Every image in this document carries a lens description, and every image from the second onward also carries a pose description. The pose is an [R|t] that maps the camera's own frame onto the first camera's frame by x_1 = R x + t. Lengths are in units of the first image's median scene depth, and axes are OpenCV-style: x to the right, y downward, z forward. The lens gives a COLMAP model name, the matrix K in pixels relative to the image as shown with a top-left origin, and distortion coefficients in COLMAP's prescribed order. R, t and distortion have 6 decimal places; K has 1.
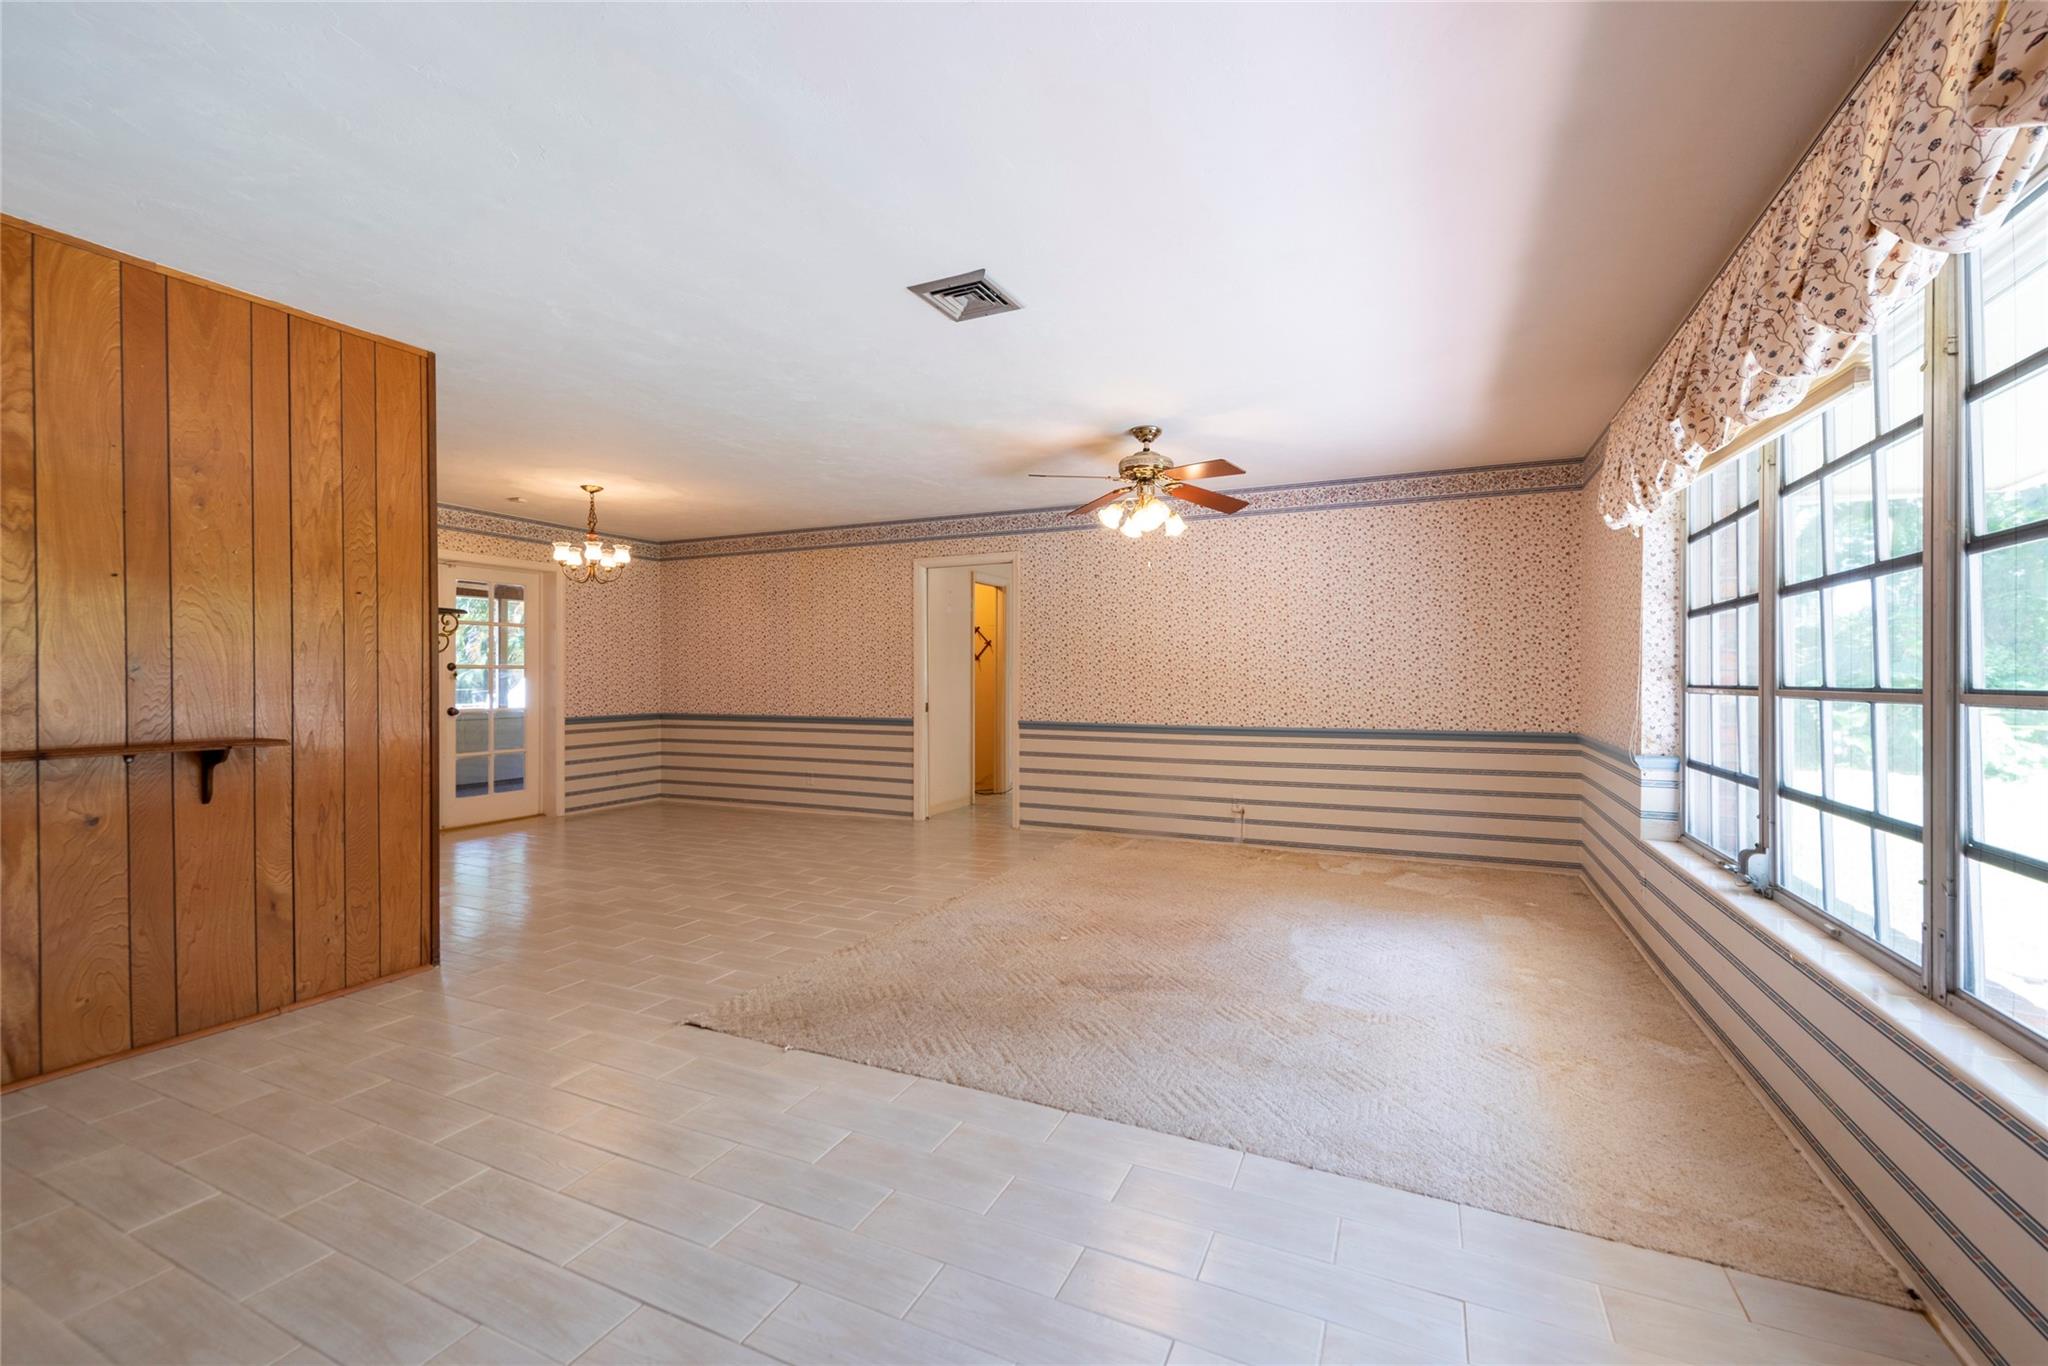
lens RADIAL K [[831.2, 0, 1021.7], [0, 831.2, 677.4], [0, 0, 1]] dist [0.010572, -0.003799]
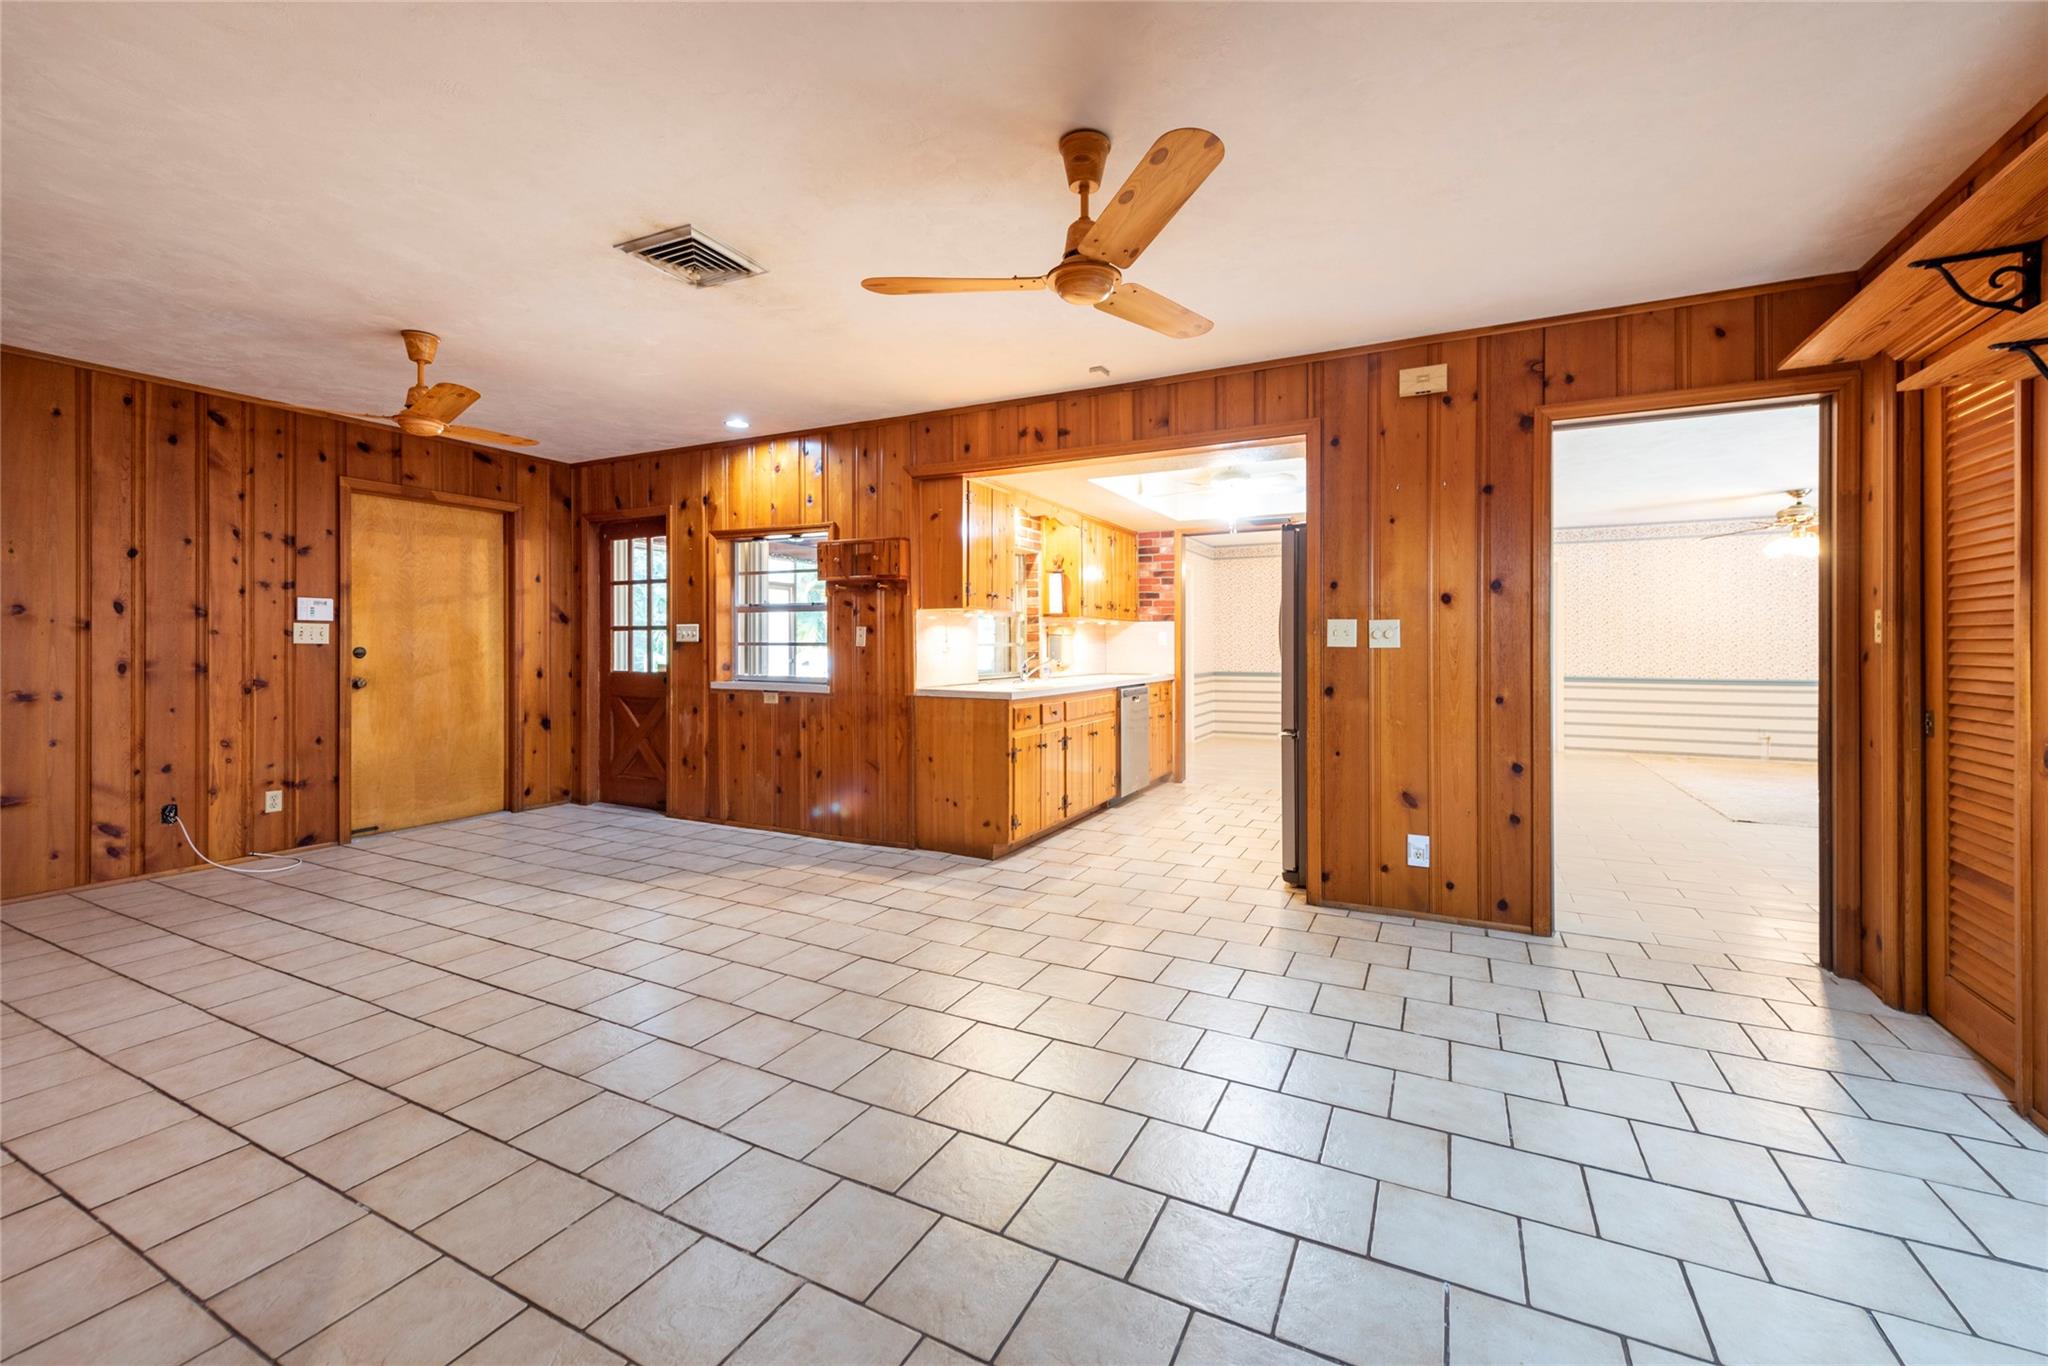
lens RADIAL K [[831.2, 0, 1019.0], [0, 831.2, 644.7], [0, 0, 1]] dist [0.010572, -0.003799]
pose [[0.999348, 0.001051, -0.036080, -0.966345], [-0.001072, 0.999999, -0.000536, 0.000475], [0.036079, 0.000574, 0.999349, -0.496880]]
